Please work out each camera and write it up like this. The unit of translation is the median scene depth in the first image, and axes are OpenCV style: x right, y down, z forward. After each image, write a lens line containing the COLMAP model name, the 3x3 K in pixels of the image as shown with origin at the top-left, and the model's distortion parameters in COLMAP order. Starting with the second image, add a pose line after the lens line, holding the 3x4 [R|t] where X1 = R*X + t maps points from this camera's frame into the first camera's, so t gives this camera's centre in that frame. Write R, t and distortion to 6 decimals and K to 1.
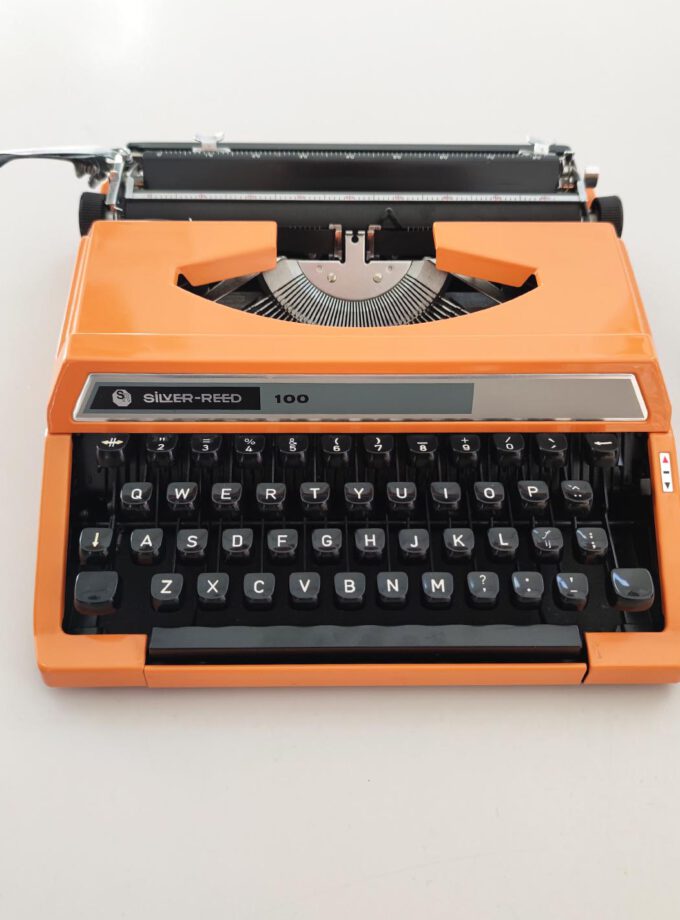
lens RADIAL K [[941.2, 0, 342.1], [0, 941.2, 461.9], [0, 0, 1]] dist [-0.031619, 0.000000]
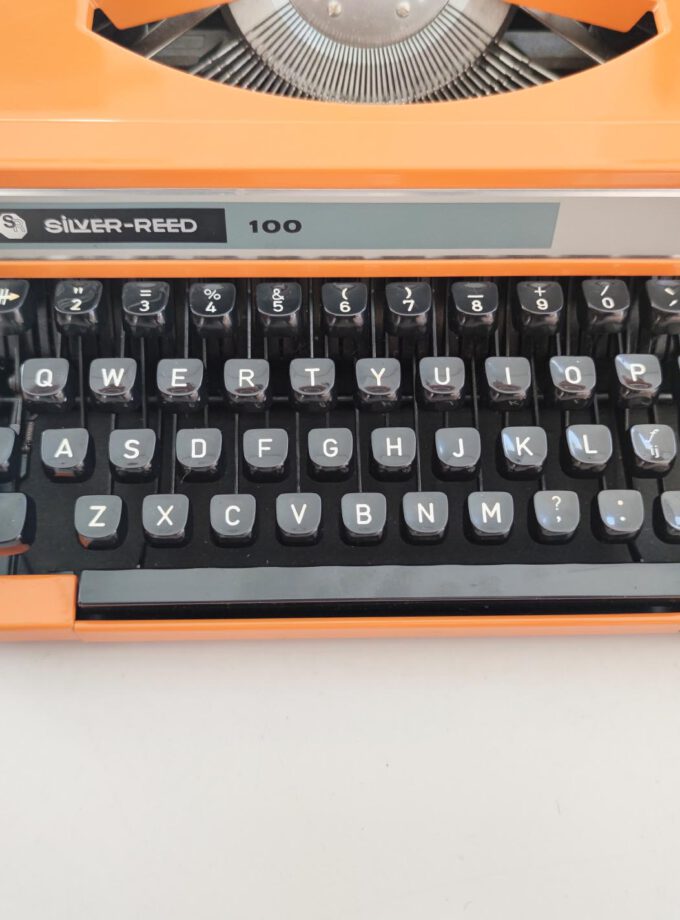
lens RADIAL K [[941.2, 0, 332.4], [0, 941.2, 483.9], [0, 0, 1]] dist [-0.031619, 0.000000]
pose [[0.999997, 0.001541, 0.002070, -0.015832], [-0.002097, 0.952761, 0.303713, -0.095686], [-0.001504, -0.303716, 0.952761, 0.340067]]
